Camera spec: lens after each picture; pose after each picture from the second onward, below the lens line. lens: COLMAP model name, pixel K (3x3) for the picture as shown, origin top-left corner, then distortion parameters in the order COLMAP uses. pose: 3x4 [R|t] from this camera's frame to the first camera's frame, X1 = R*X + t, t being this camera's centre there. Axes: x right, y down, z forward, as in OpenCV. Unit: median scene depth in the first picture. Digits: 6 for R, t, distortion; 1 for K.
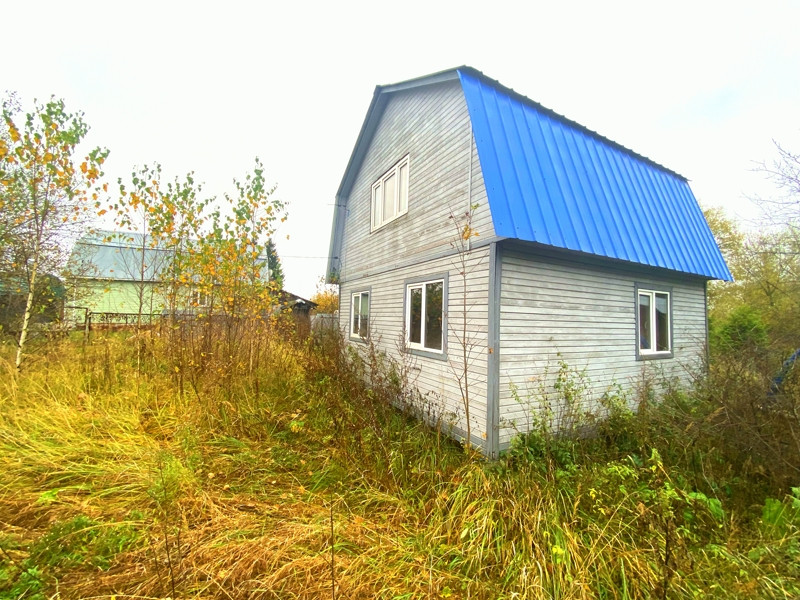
lens RADIAL K [[320.9, 0, 400.0], [0, 320.9, 300.0], [0, 0, 1]] dist [0.013072, -0.000132]
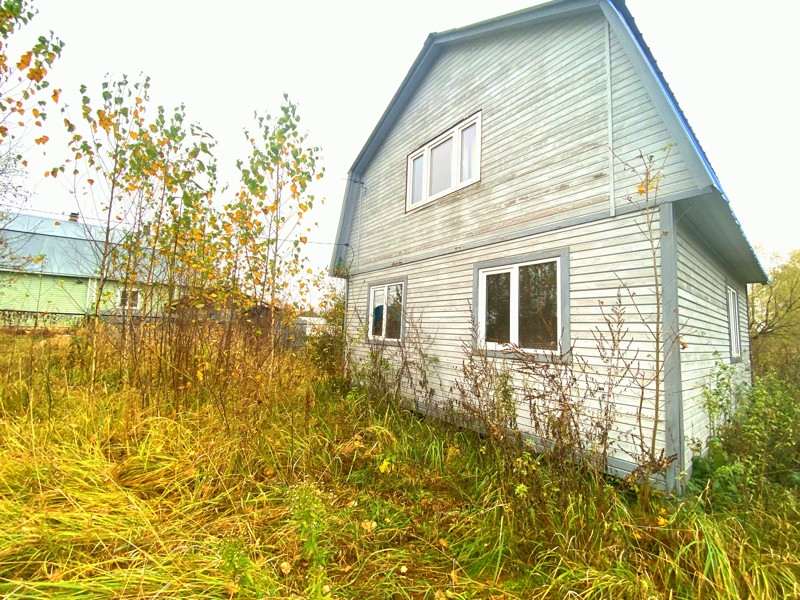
lens RADIAL K [[326.1, 0, 399.7], [0, 326.1, 298.5], [0, 0, 1]] dist [-0.002798, -0.000183]
pose [[0.985705, 0.030503, 0.165694, -0.301398], [-0.022932, 0.998612, -0.047411, 0.065247], [-0.166910, 0.042933, 0.985037, 0.243269]]
